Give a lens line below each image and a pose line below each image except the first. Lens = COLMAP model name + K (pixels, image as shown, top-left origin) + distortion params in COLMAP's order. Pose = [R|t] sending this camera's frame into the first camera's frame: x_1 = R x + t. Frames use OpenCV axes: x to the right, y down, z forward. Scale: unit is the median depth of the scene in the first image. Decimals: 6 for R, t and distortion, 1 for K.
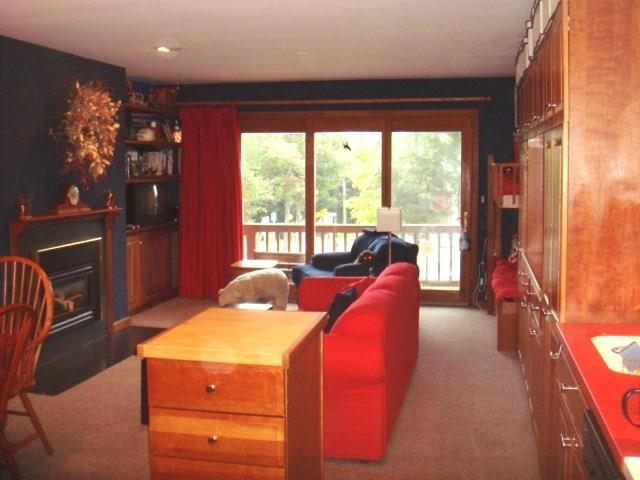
lens RADIAL K [[730.5, 0, 320.7], [0, 730.5, 223.1], [0, 0, 1]] dist [-0.155208, 0.071571]
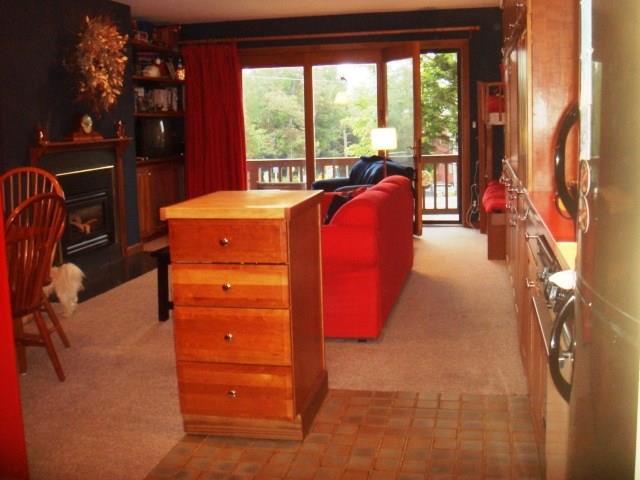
lens RADIAL K [[730.5, 0, 320.7], [0, 730.5, 223.1], [0, 0, 1]] dist [-0.155208, 0.071571]
pose [[0.999666, -0.025370, -0.004854, 0.004000], [0.025614, 0.997908, 0.059356, 0.049098], [0.003338, -0.059460, 0.998225, -0.064965]]
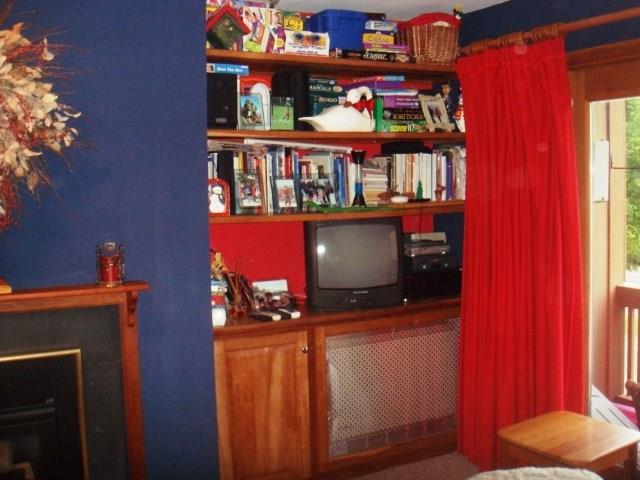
lens RADIAL K [[730.5, 0, 320.7], [0, 730.5, 223.1], [0, 0, 1]] dist [-0.155208, 0.071571]
pose [[0.643388, 0.030636, -0.764927, 0.138336], [-0.037901, 0.999248, 0.008142, -0.068967], [0.764602, 0.023753, 0.644065, 0.820572]]
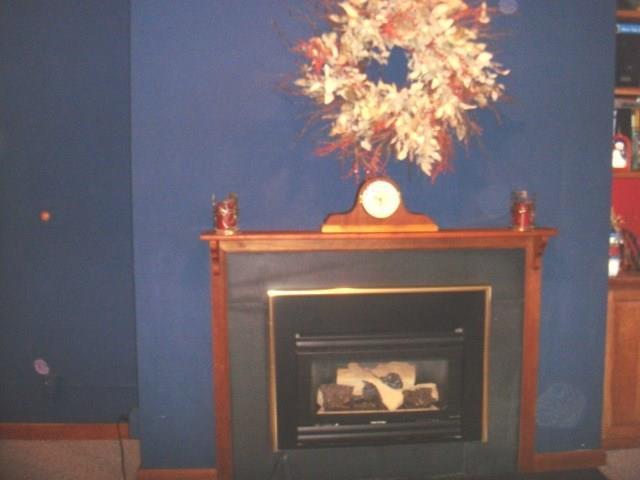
lens RADIAL K [[730.5, 0, 320.7], [0, 730.5, 223.1], [0, 0, 1]] dist [-0.155208, 0.071571]
pose [[0.281971, 0.097953, -0.954409, 0.141145], [-0.068285, 0.994301, 0.081873, -0.056744], [0.956990, 0.042086, 0.287053, 0.737070]]
